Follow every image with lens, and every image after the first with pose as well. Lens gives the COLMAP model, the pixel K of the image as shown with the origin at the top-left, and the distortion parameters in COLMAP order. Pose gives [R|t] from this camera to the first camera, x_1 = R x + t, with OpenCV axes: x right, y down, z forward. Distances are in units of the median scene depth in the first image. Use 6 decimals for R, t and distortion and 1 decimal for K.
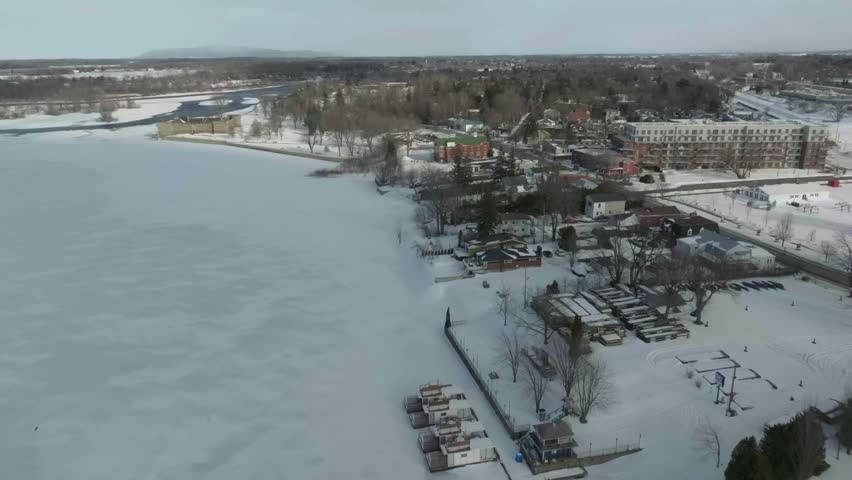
lens RADIAL K [[612.2, 0, 426.0], [0, 612.2, 240.0], [0, 0, 1]] dist [-0.000168, 0.031460]
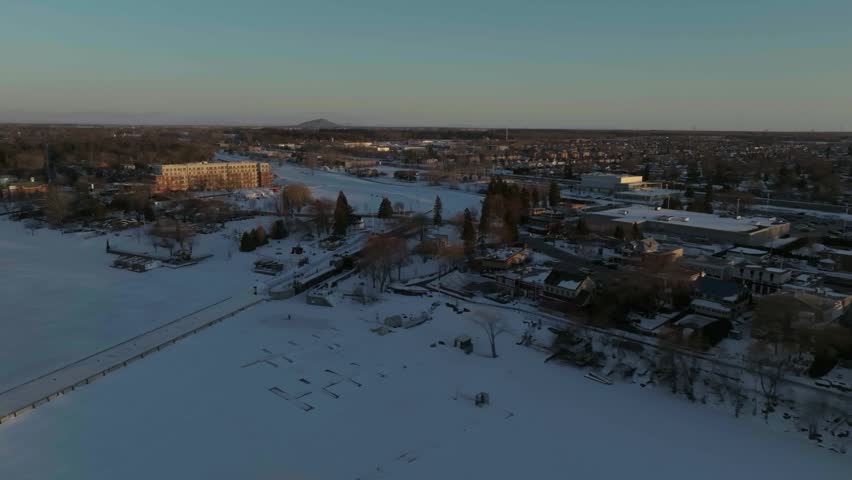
lens RADIAL K [[612.2, 0, 426.0], [0, 612.2, 240.0], [0, 0, 1]] dist [-0.000168, 0.031460]
pose [[0.704190, -0.118799, 0.700002, -0.299751], [0.195970, 0.980126, -0.030803, 0.178289], [-0.682431, 0.158871, 0.713476, -0.545586]]
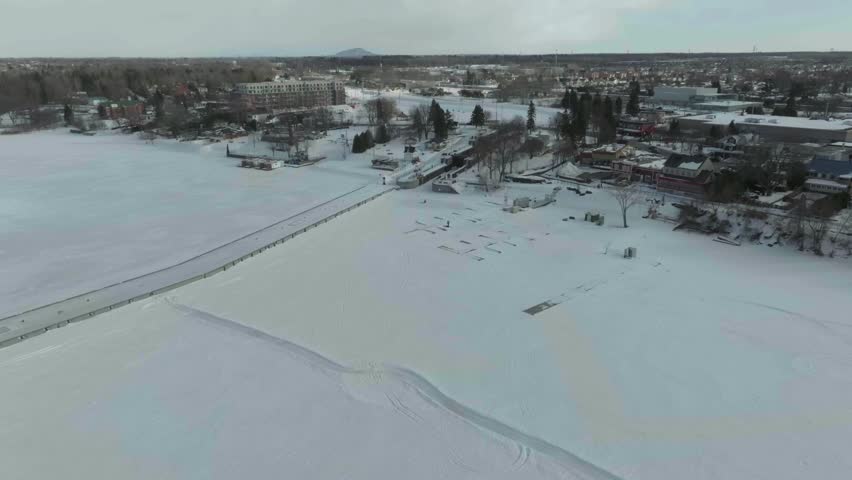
lens RADIAL K [[612.2, 0, 426.0], [0, 612.2, 240.0], [0, 0, 1]] dist [-0.000168, 0.031460]
pose [[0.743717, -0.193731, 0.639807, -0.423611], [0.198695, 0.977894, 0.065138, 0.208197], [-0.638283, 0.078682, 0.765770, -0.520987]]
